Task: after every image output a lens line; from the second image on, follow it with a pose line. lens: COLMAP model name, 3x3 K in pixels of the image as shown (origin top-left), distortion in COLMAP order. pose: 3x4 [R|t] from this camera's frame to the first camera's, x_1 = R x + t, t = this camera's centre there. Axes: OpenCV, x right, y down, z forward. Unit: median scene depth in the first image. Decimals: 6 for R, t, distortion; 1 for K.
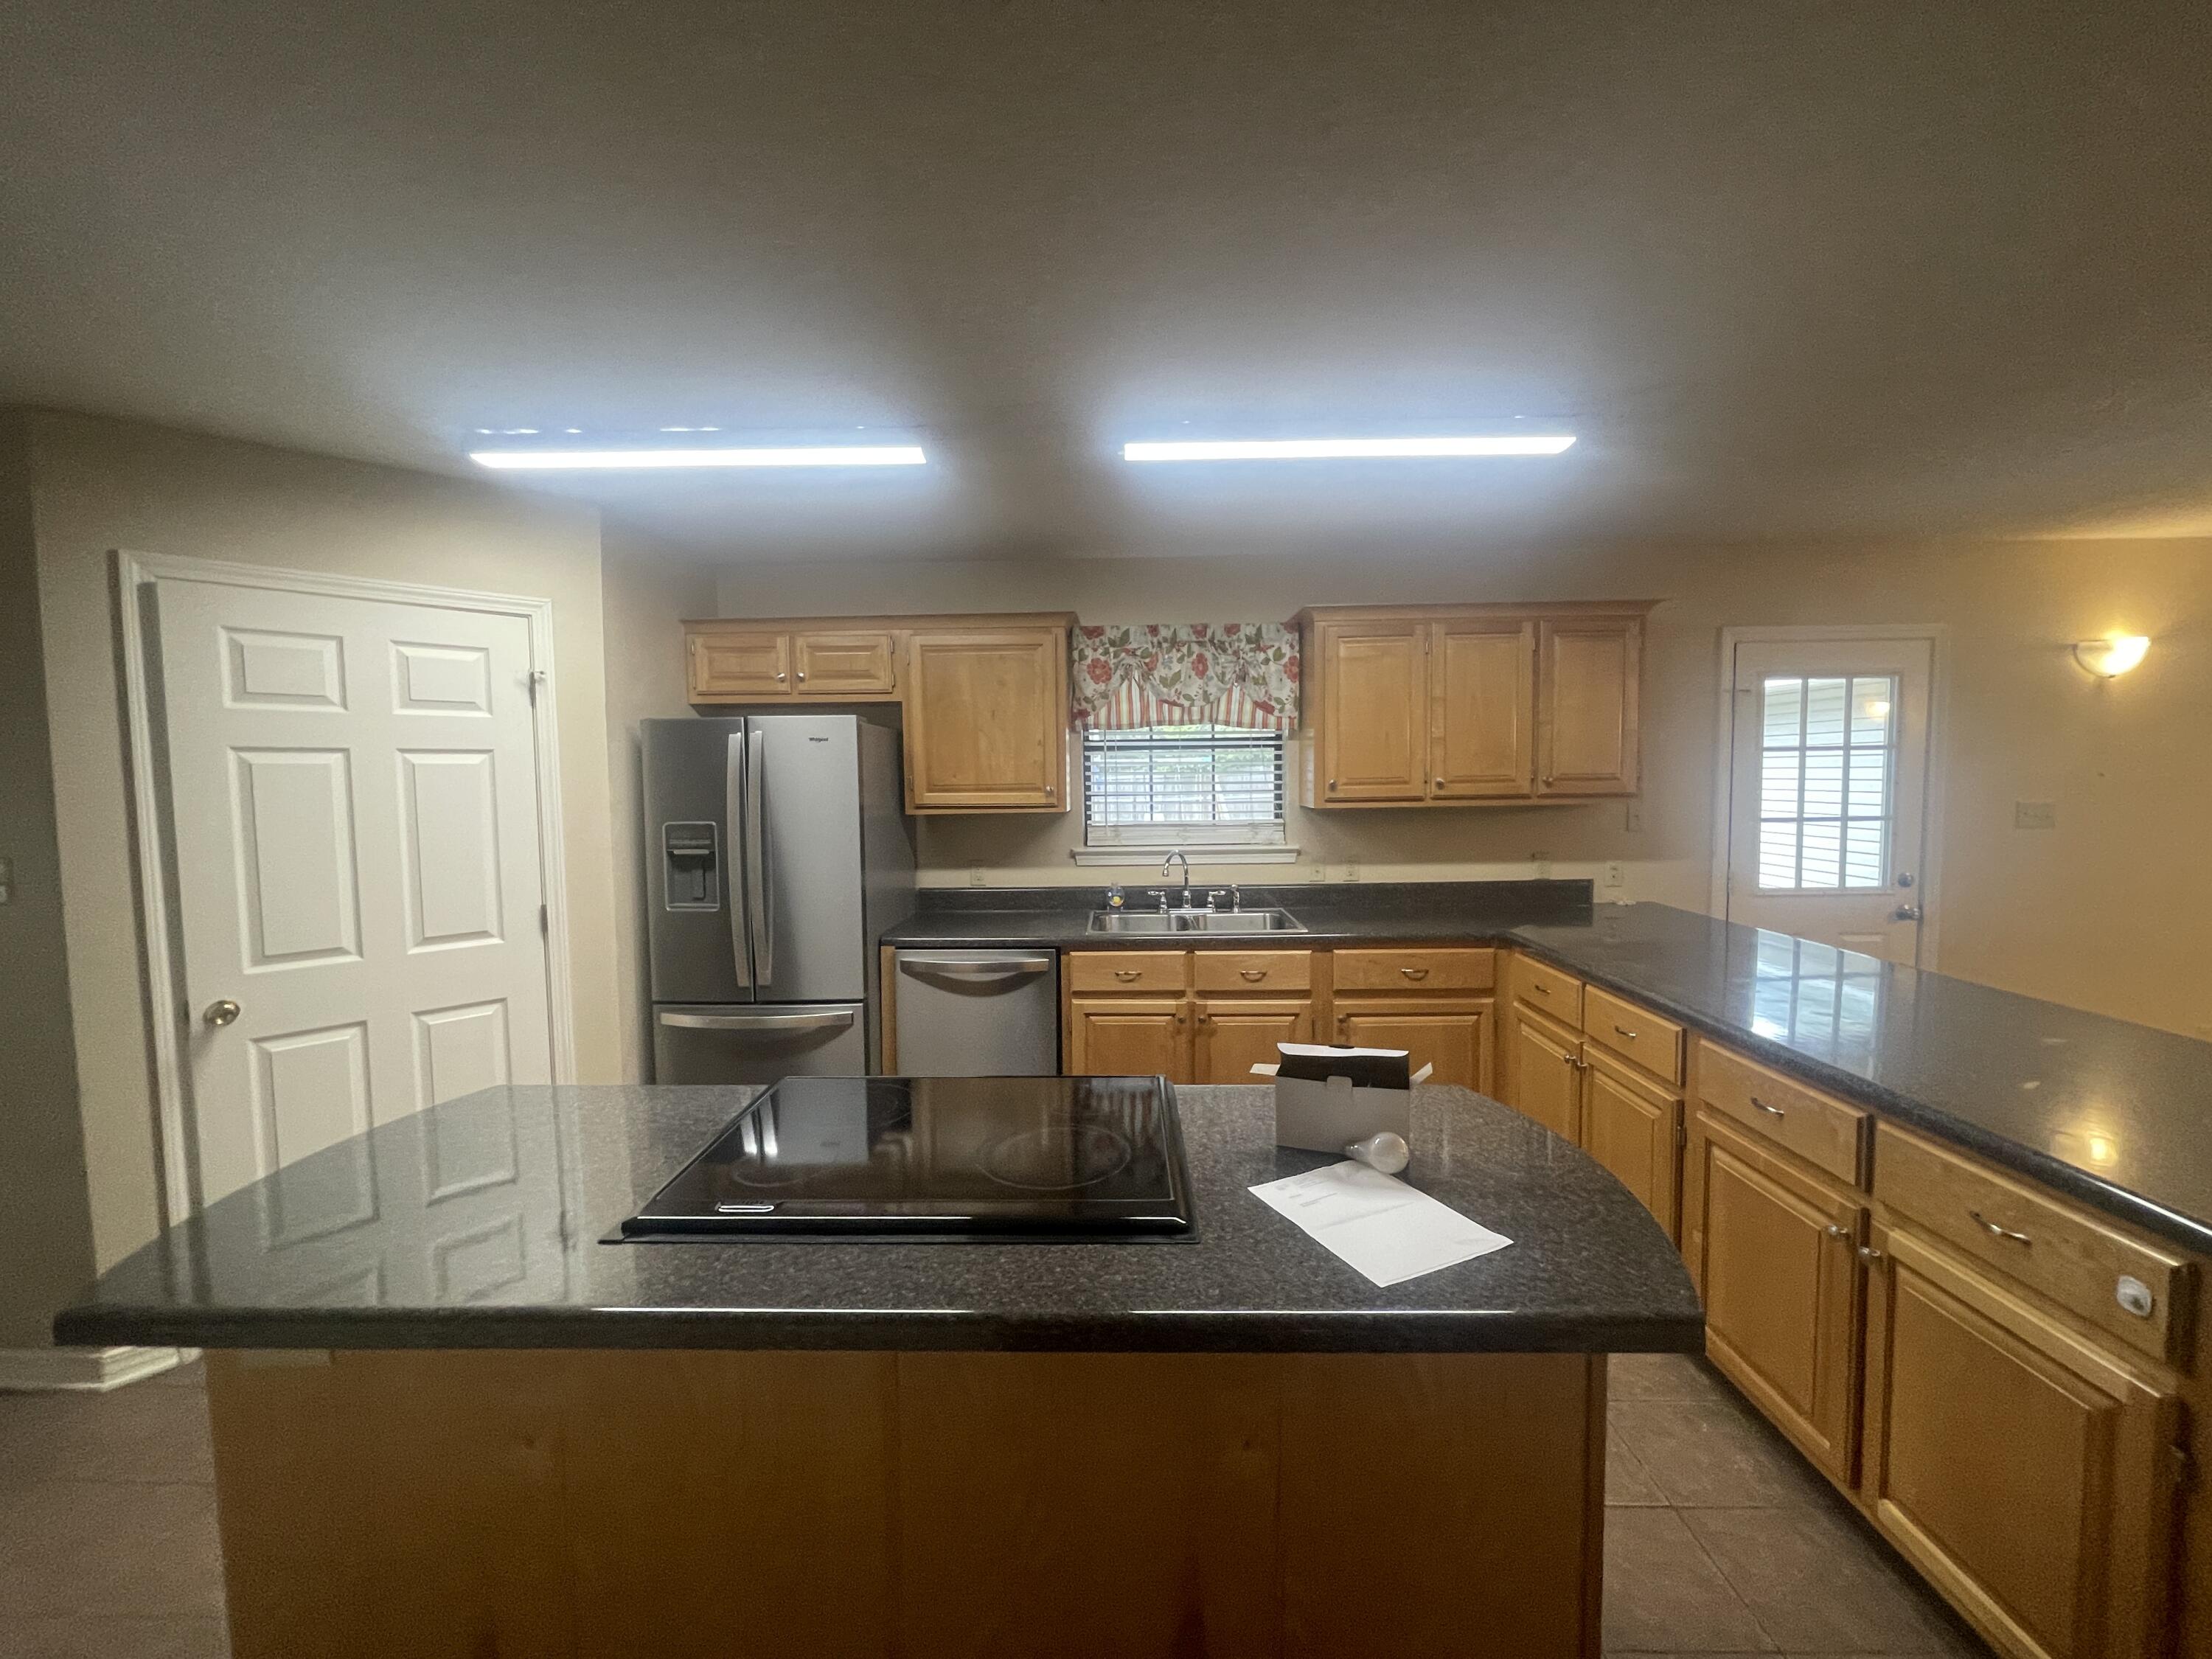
lens RADIAL K [[888.6, 0, 1101.9], [0, 888.6, 823.2], [0, 0, 1]] dist [-0.017061, -0.000917]
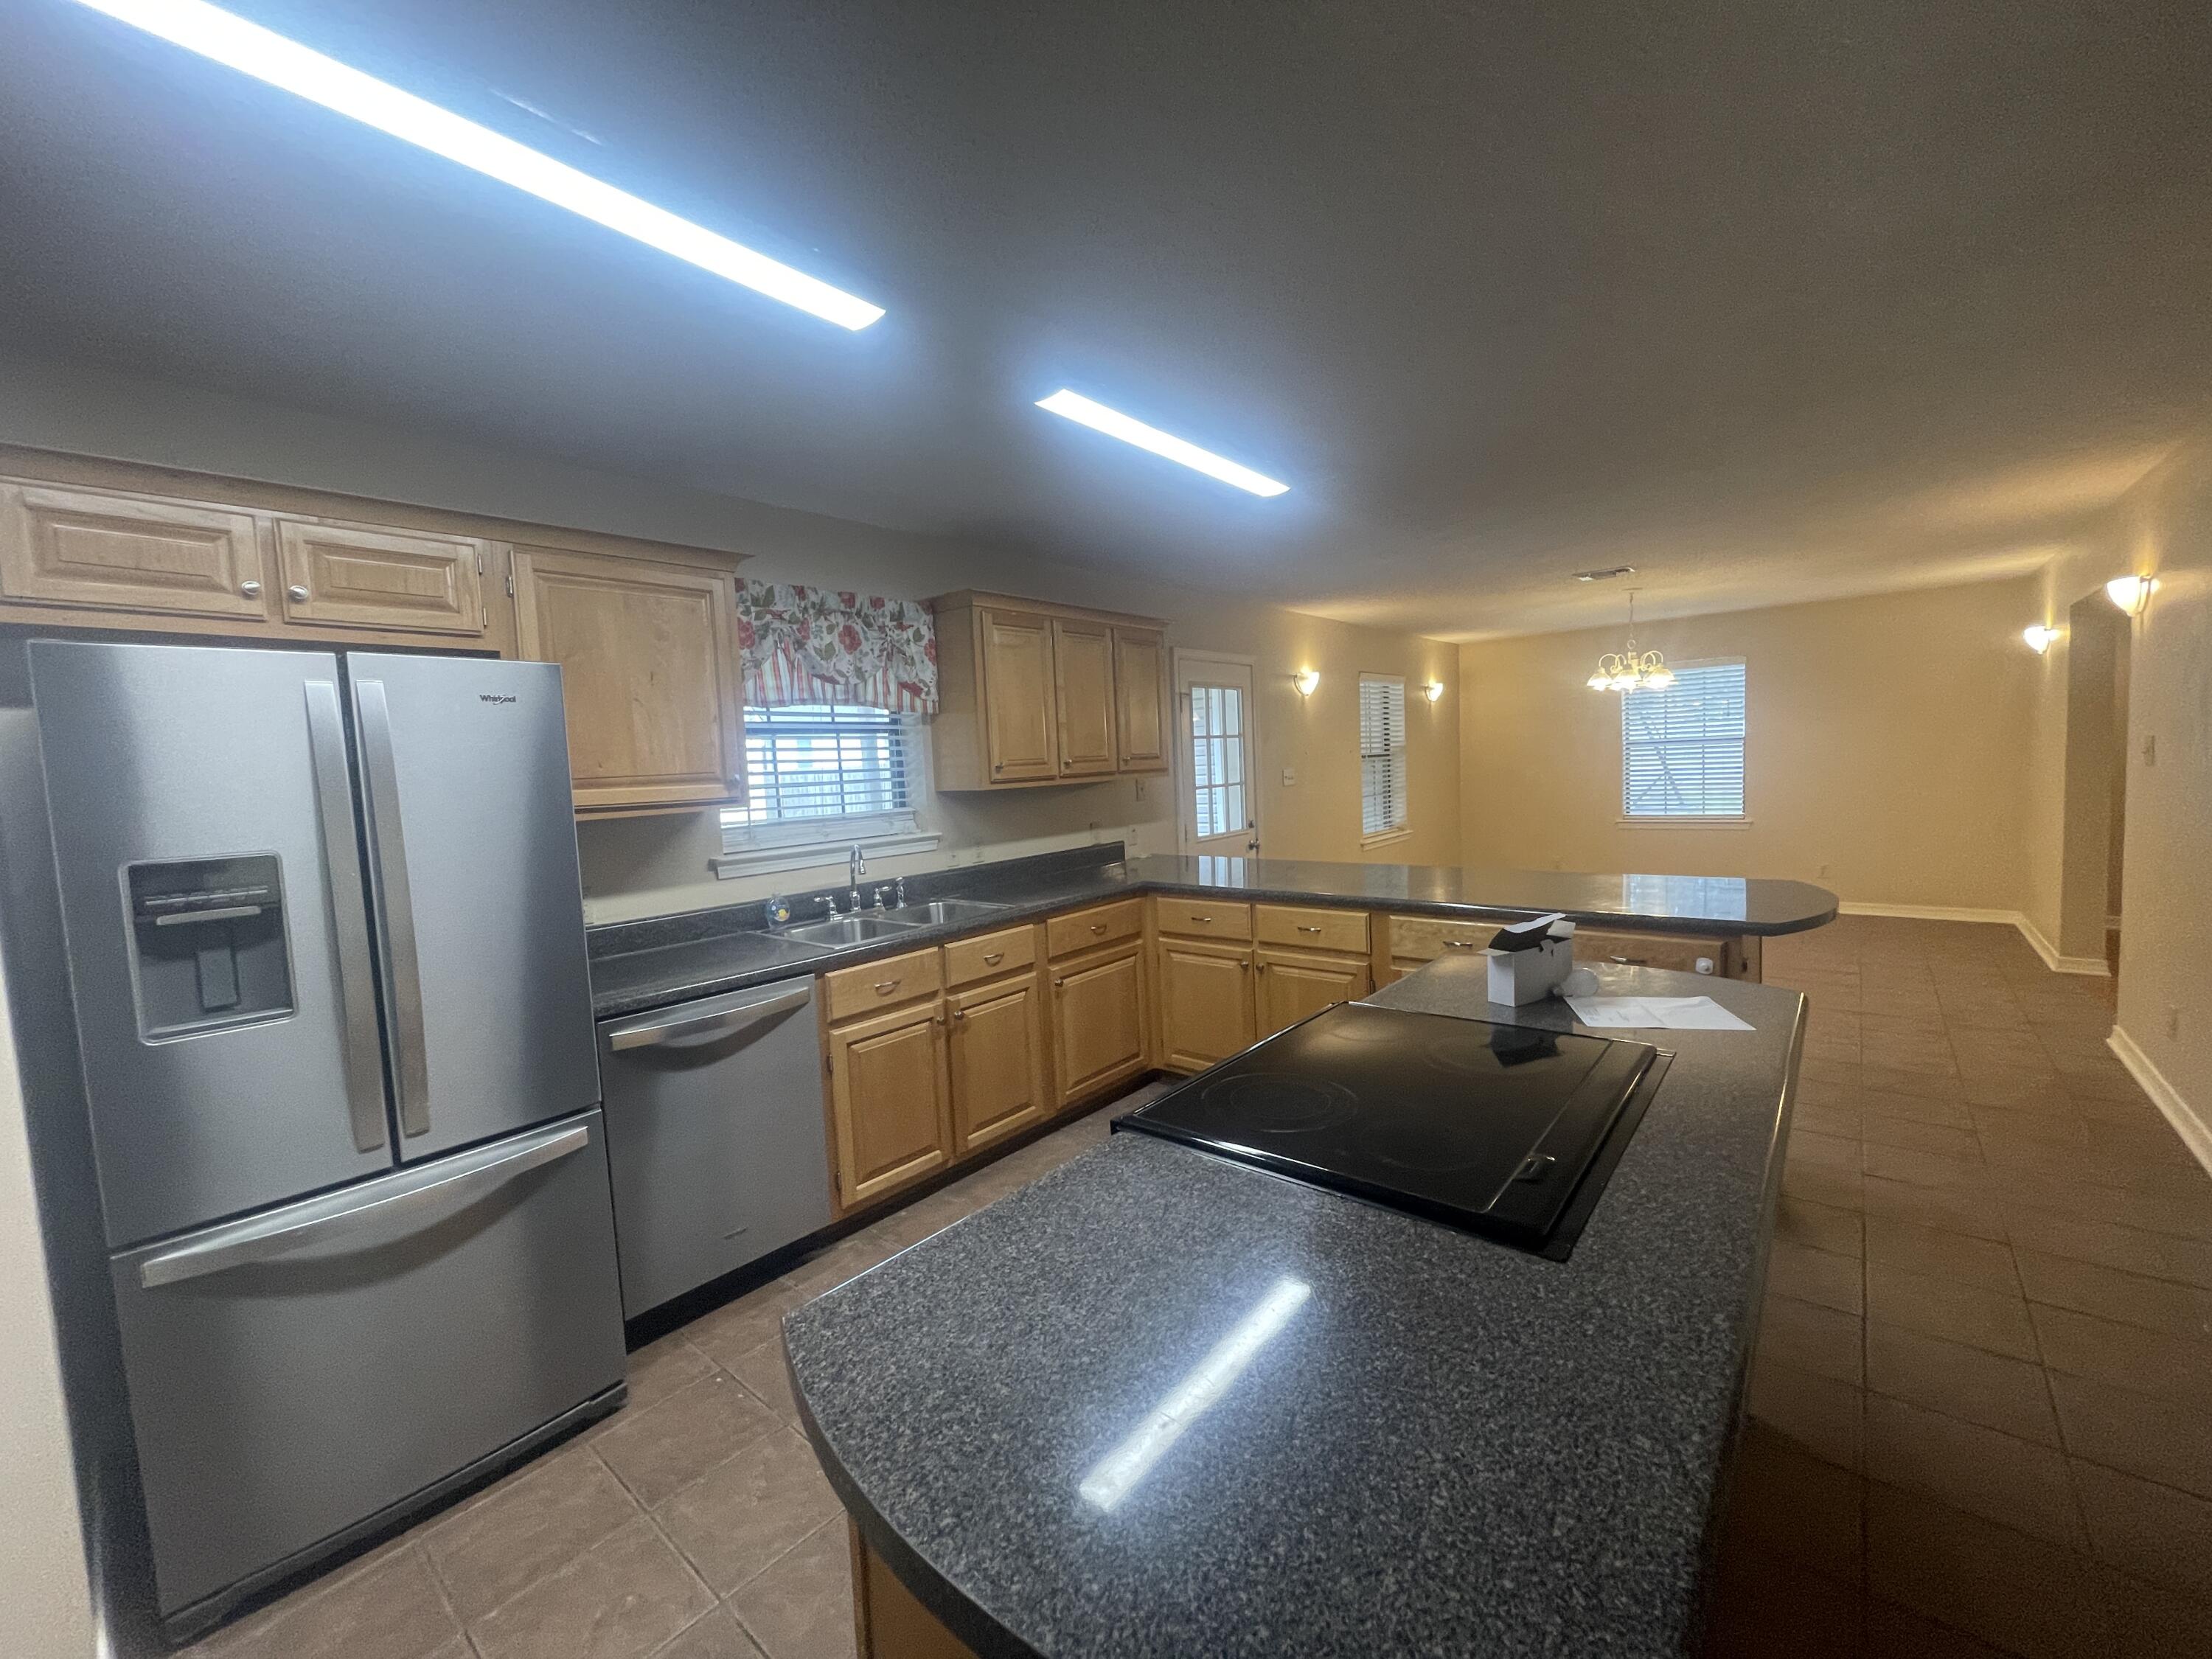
lens RADIAL K [[888.6, 0, 1110.6], [0, 888.6, 831.5], [0, 0, 1]] dist [-0.017061, -0.000917]
pose [[0.604933, -0.075836, 0.792657, -0.455325], [0.076479, 0.996386, 0.036962, 0.003226], [-0.792595, 0.038262, 0.608546, 0.253935]]
